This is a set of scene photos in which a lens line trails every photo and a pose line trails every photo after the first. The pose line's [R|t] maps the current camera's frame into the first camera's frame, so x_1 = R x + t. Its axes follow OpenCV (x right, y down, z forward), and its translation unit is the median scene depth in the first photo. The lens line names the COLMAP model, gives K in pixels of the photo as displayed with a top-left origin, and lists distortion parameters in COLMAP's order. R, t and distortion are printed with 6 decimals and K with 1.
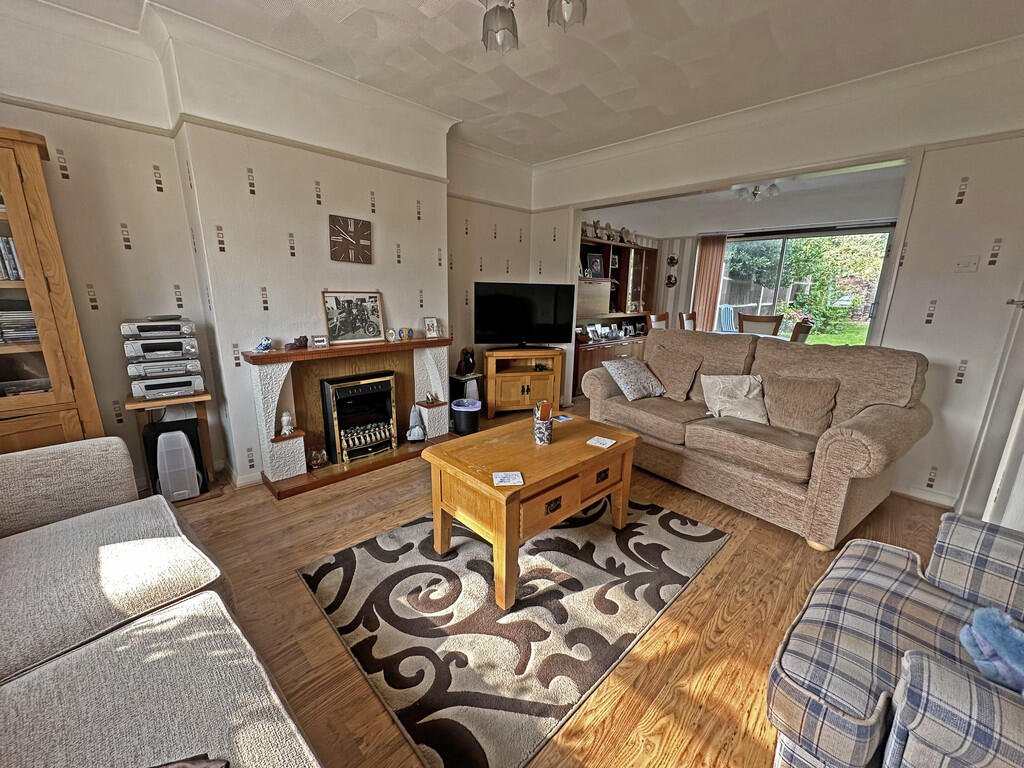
lens RADIAL K [[404.7, 0, 509.0], [0, 404.7, 381.2], [0, 0, 1]] dist [0.001442, -0.000275]
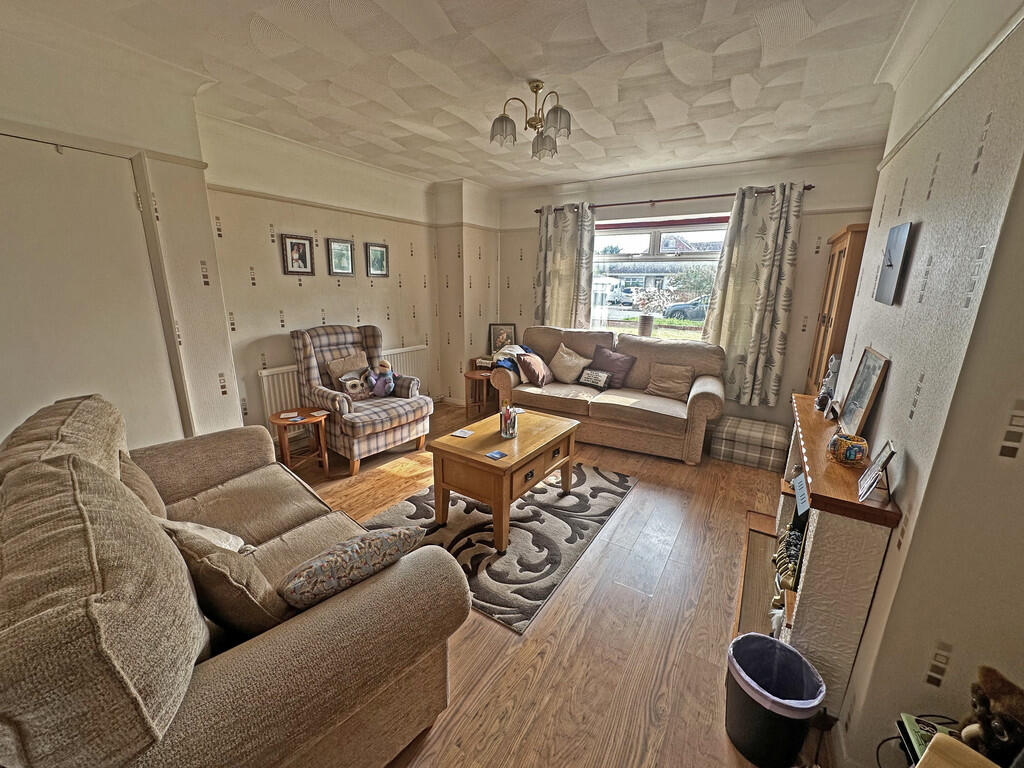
lens RADIAL K [[404.7, 0, 512.7], [0, 404.7, 382.1], [0, 0, 1]] dist [0.001442, -0.000275]
pose [[-0.970043, 0.026138, -0.241525, 0.379142], [-0.086621, 0.891634, 0.444393, -0.586671], [0.226968, 0.452001, -0.862659, 2.062475]]
